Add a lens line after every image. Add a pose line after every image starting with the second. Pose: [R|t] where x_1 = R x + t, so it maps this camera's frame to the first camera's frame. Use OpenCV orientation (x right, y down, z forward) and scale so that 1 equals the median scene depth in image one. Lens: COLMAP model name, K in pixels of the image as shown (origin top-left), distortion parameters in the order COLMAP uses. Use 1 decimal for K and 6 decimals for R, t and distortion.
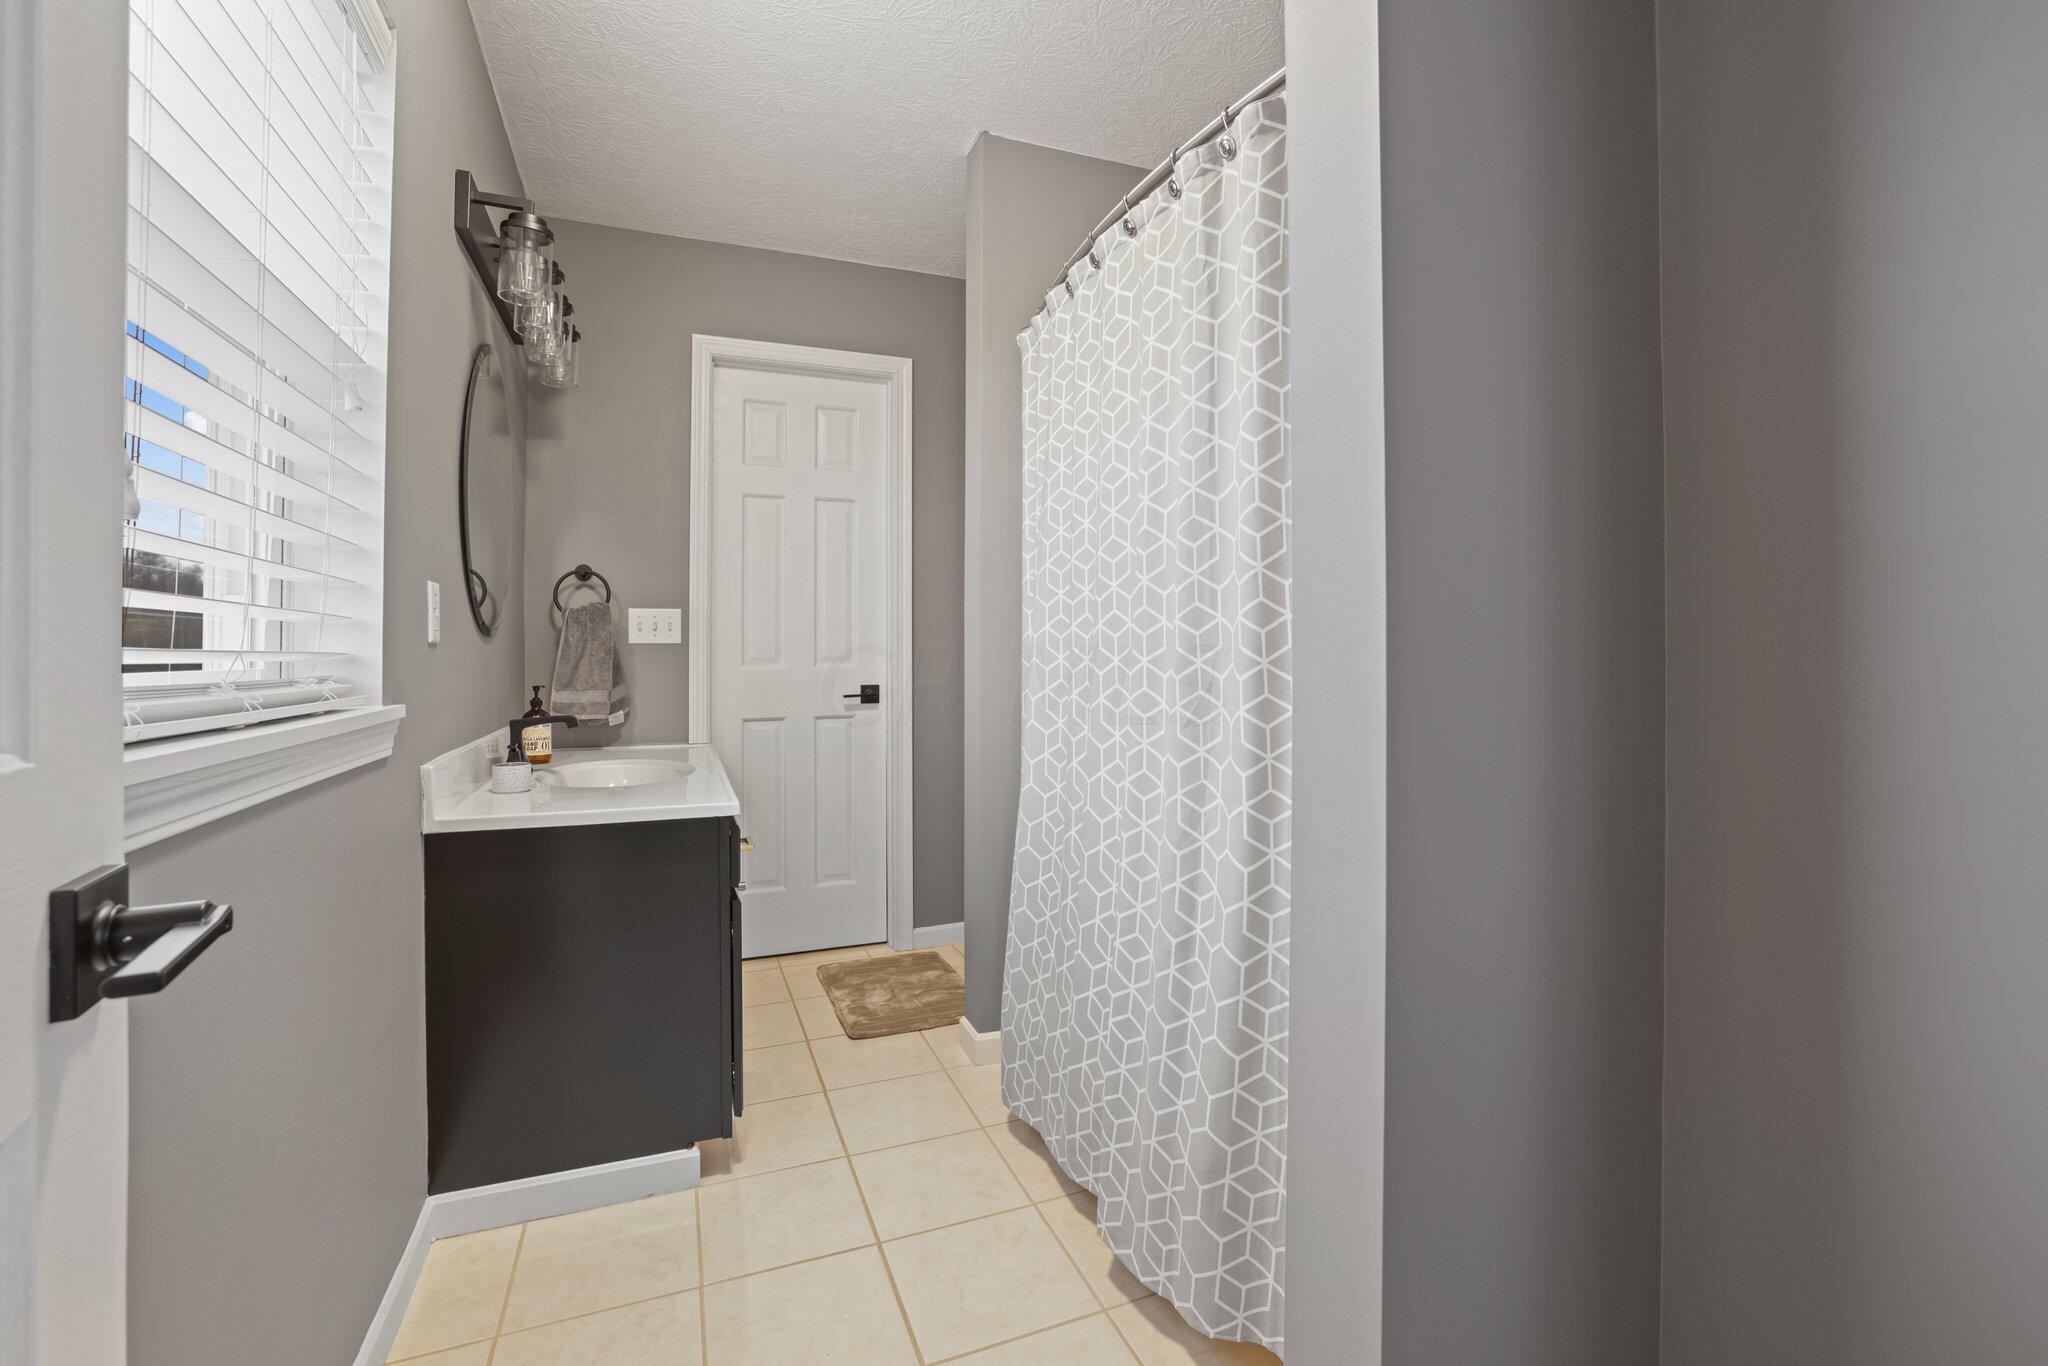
lens RADIAL K [[926.7, 0, 1017.7], [0, 926.7, 680.4], [0, 0, 1]] dist [0.000395, 0.000294]
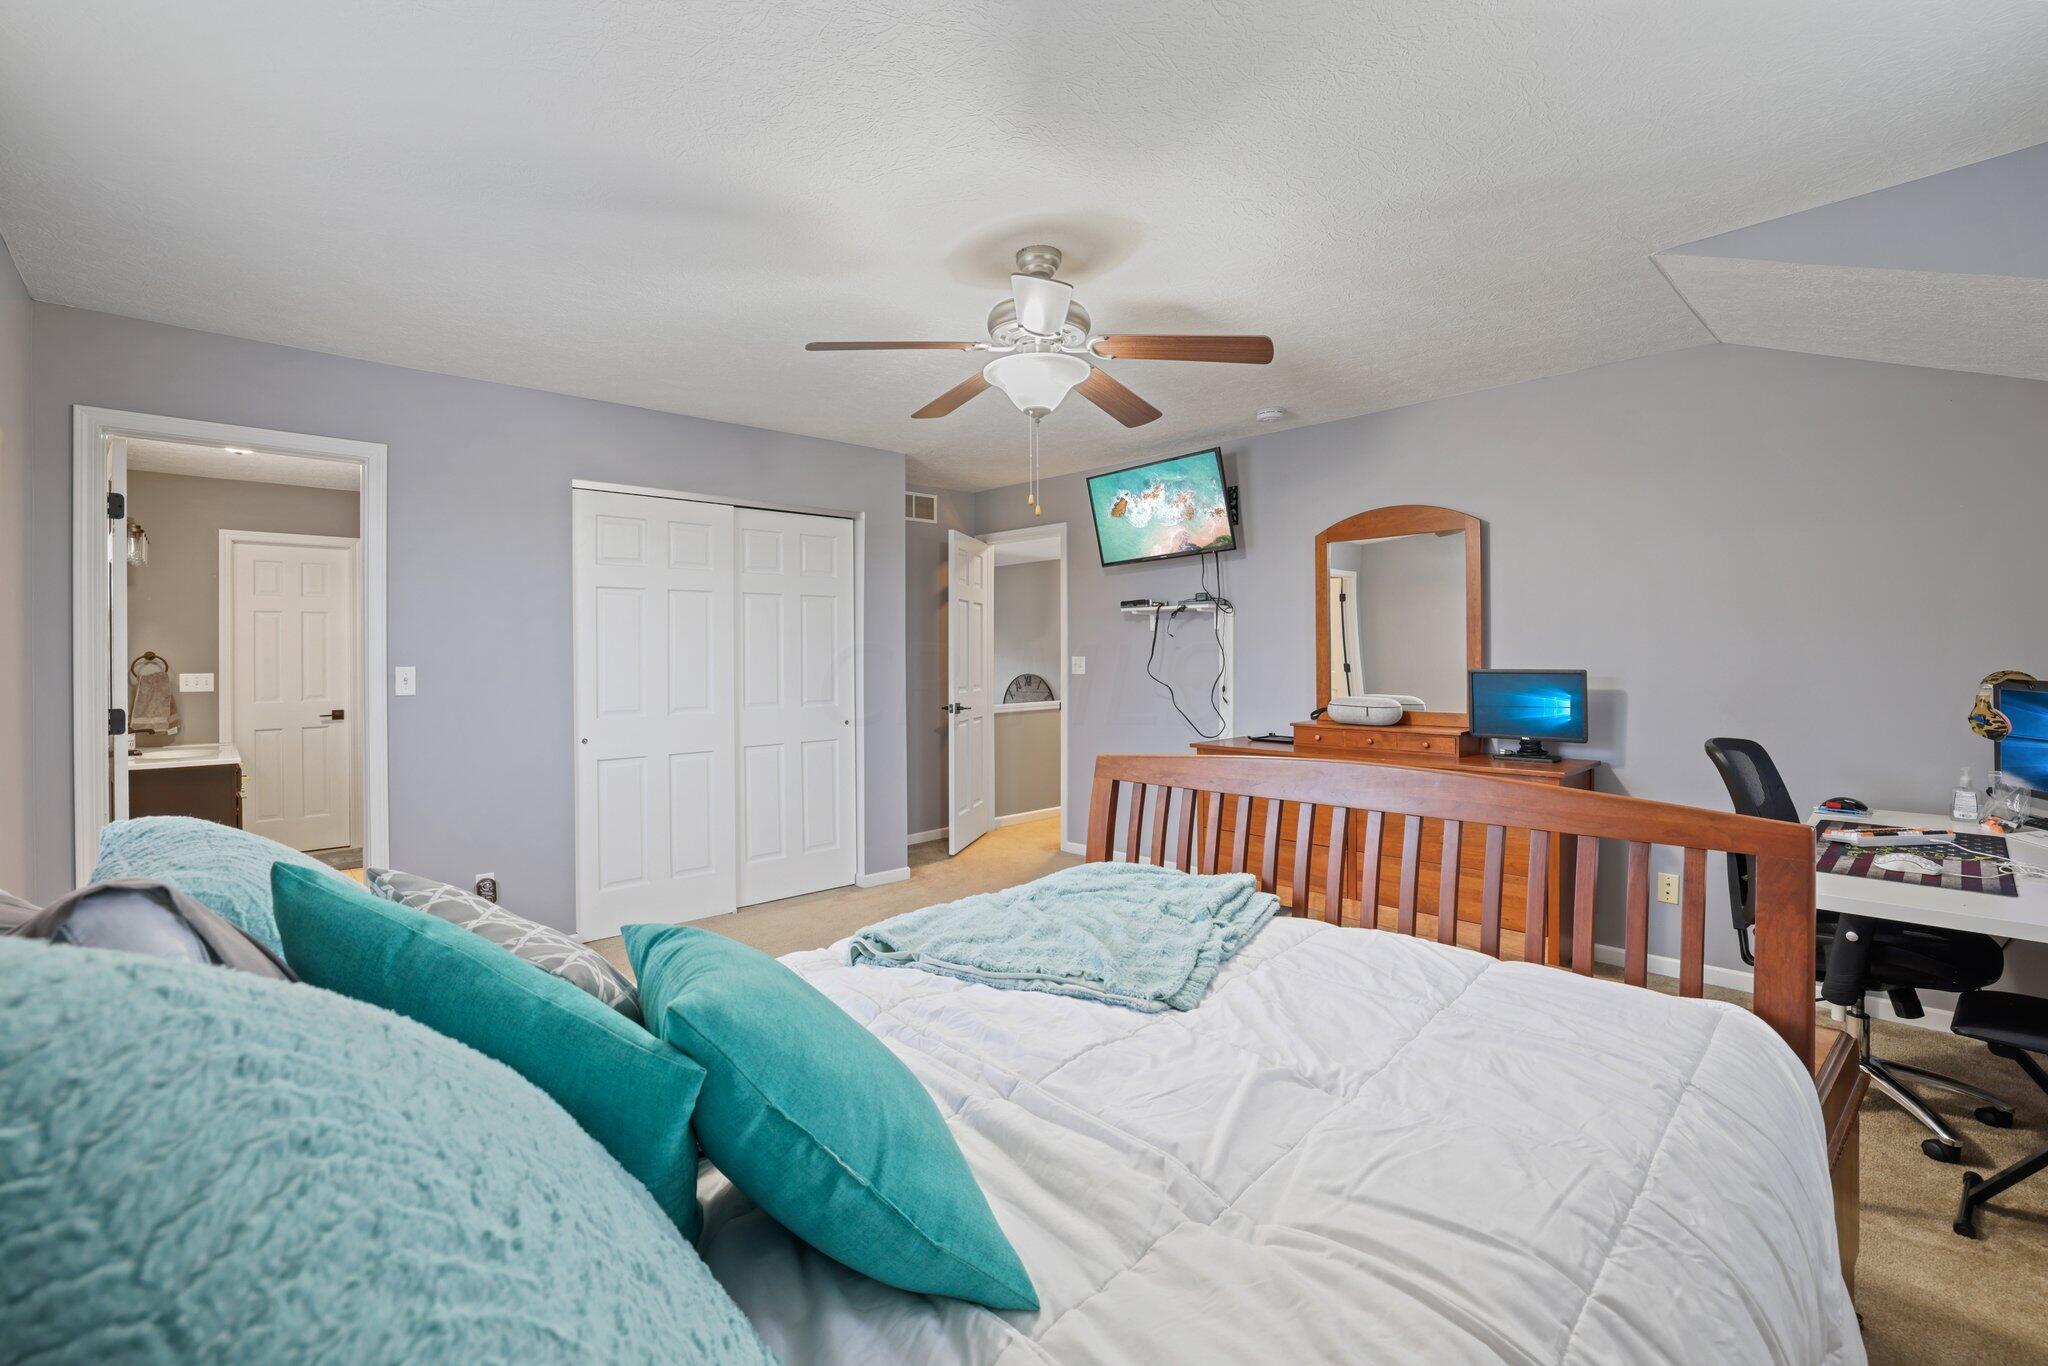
lens RADIAL K [[926.7, 0, 1033.7], [0, 926.7, 689.8], [0, 0, 1]] dist [0.000395, 0.000294]
pose [[0.927902, -0.003484, 0.372809, 0.518858], [-0.001211, 0.999923, 0.012357, -0.071490], [-0.372823, -0.011918, 0.927826, -1.477319]]
